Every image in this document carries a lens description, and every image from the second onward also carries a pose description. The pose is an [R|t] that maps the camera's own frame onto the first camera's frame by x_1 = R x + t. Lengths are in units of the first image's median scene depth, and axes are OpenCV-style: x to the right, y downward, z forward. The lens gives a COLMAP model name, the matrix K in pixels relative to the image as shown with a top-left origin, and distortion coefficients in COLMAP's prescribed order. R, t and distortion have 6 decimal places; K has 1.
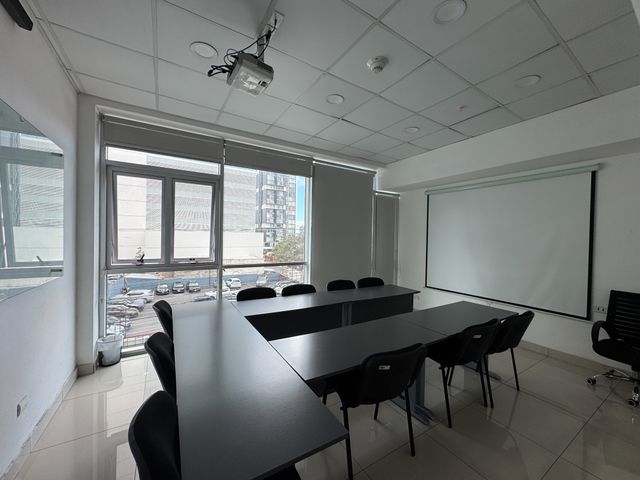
lens RADIAL K [[256.0, 0, 318.9], [0, 256.0, 239.2], [0, 0, 1]] dist [-0.002884, -0.000137]
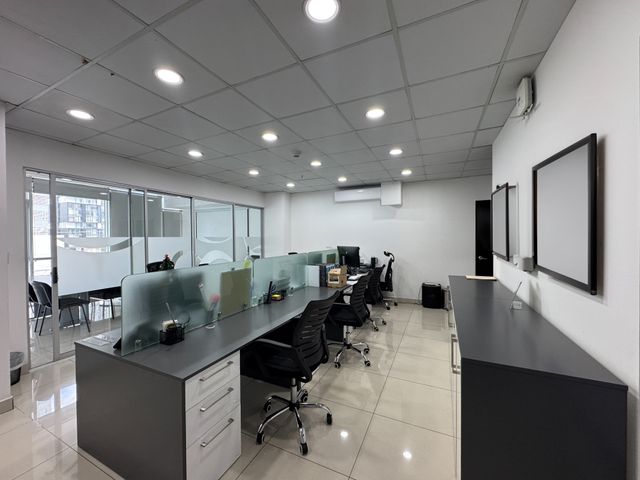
lens RADIAL K [[256.0, 0, 318.9], [0, 256.0, 239.2], [0, 0, 1]] dist [-0.002884, -0.000137]
pose [[0.840106, -0.030471, 0.541566, 0.205776], [0.029049, 0.999516, 0.011175, 0.015707], [-0.541644, 0.006344, 0.840584, -1.039482]]
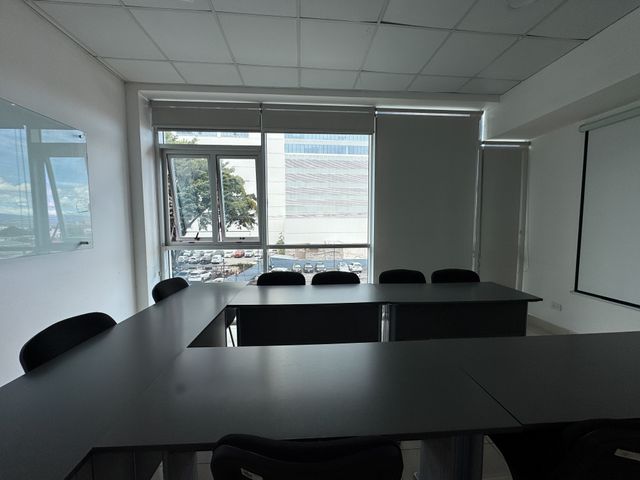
lens RADIAL K [[256.0, 0, 318.9], [0, 256.0, 239.2], [0, 0, 1]] dist [-0.002884, -0.000137]
pose [[0.884899, 0.012074, -0.465627, 0.191161], [0.013913, 0.998533, 0.052333, 0.030816], [0.465575, -0.052787, 0.883433, 0.243417]]
